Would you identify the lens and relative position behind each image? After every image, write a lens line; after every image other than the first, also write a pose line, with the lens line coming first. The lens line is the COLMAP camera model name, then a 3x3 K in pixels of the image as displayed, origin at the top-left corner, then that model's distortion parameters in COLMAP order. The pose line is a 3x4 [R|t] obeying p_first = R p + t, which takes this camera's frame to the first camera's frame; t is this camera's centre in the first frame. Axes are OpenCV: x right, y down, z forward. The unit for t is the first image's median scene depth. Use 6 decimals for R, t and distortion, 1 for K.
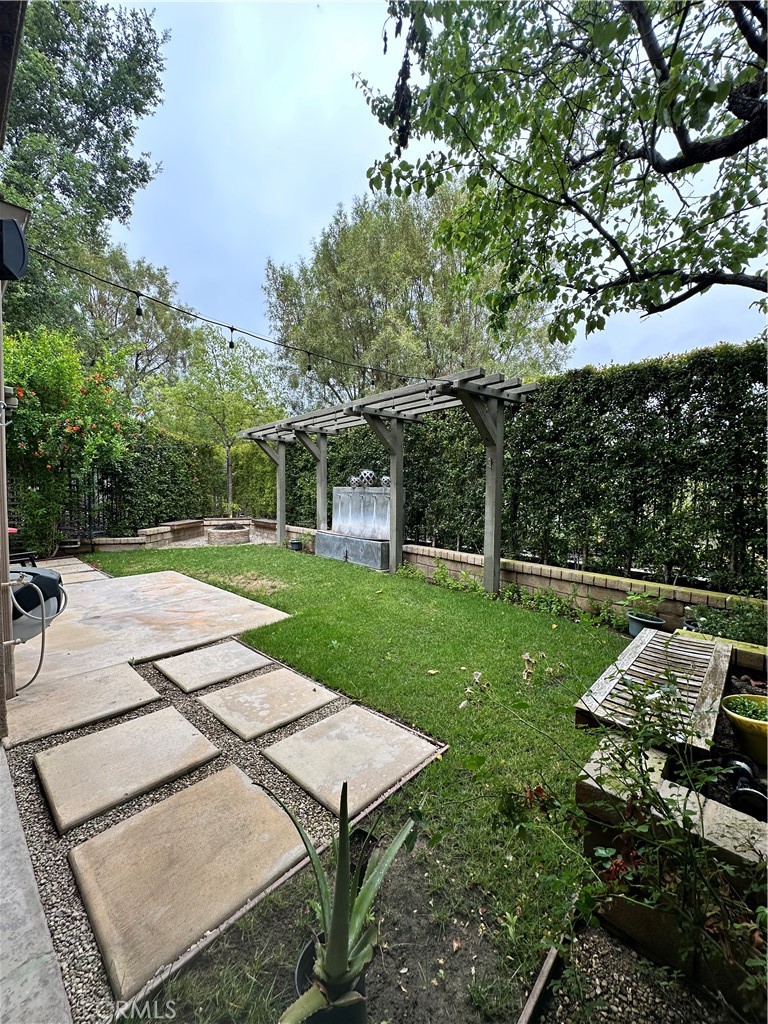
lens RADIAL K [[409.3, 0, 381.2], [0, 409.3, 511.0], [0, 0, 1]] dist [0.002193, 0.000989]
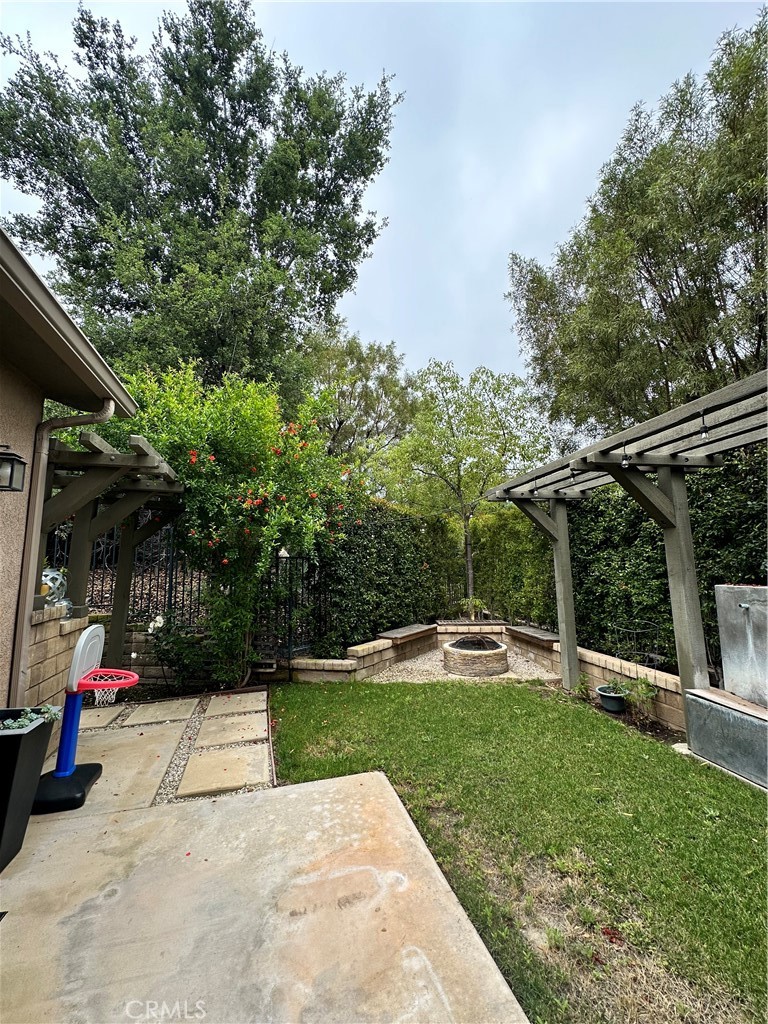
lens RADIAL K [[409.3, 0, 381.2], [0, 409.3, 511.0], [0, 0, 1]] dist [0.002193, 0.000989]
pose [[0.860397, -0.088588, -0.501866, -0.215951], [-0.004802, 0.983323, -0.181806, -0.060086], [0.509602, 0.158836, 0.845622, 0.484512]]
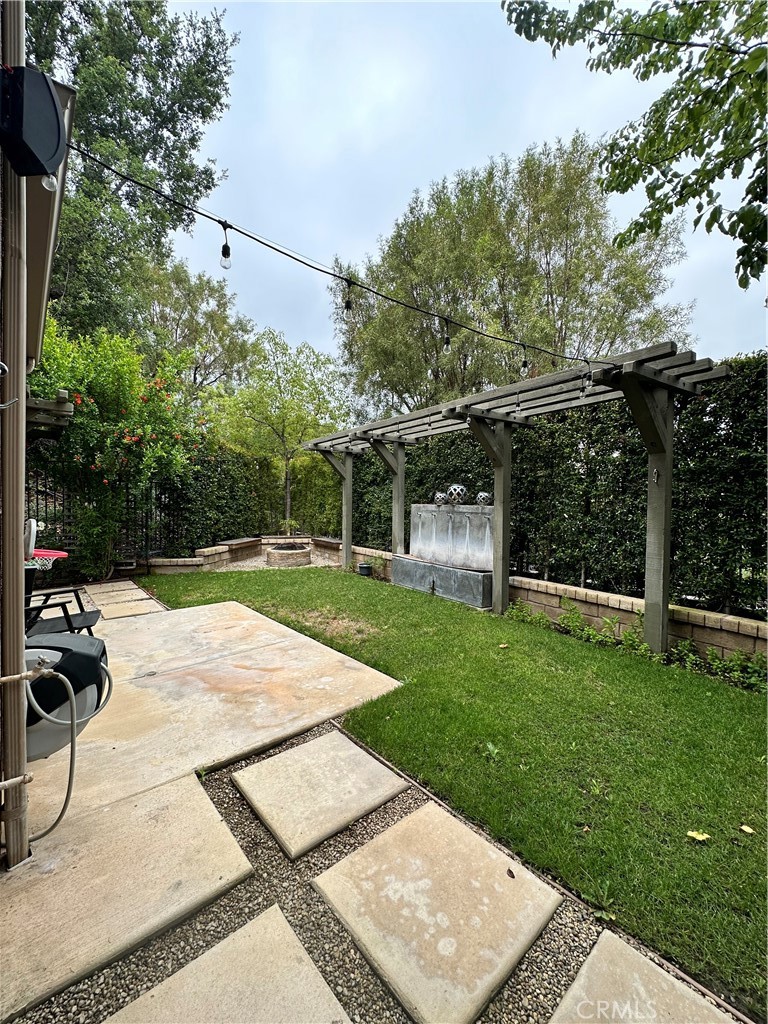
lens RADIAL K [[409.3, 0, 381.2], [0, 409.3, 511.0], [0, 0, 1]] dist [0.002193, 0.000989]
pose [[0.995256, 0.006009, -0.097103, -0.106504], [-0.009209, 0.999428, -0.032540, -0.017035], [0.096852, 0.033279, 0.994742, 0.146871]]
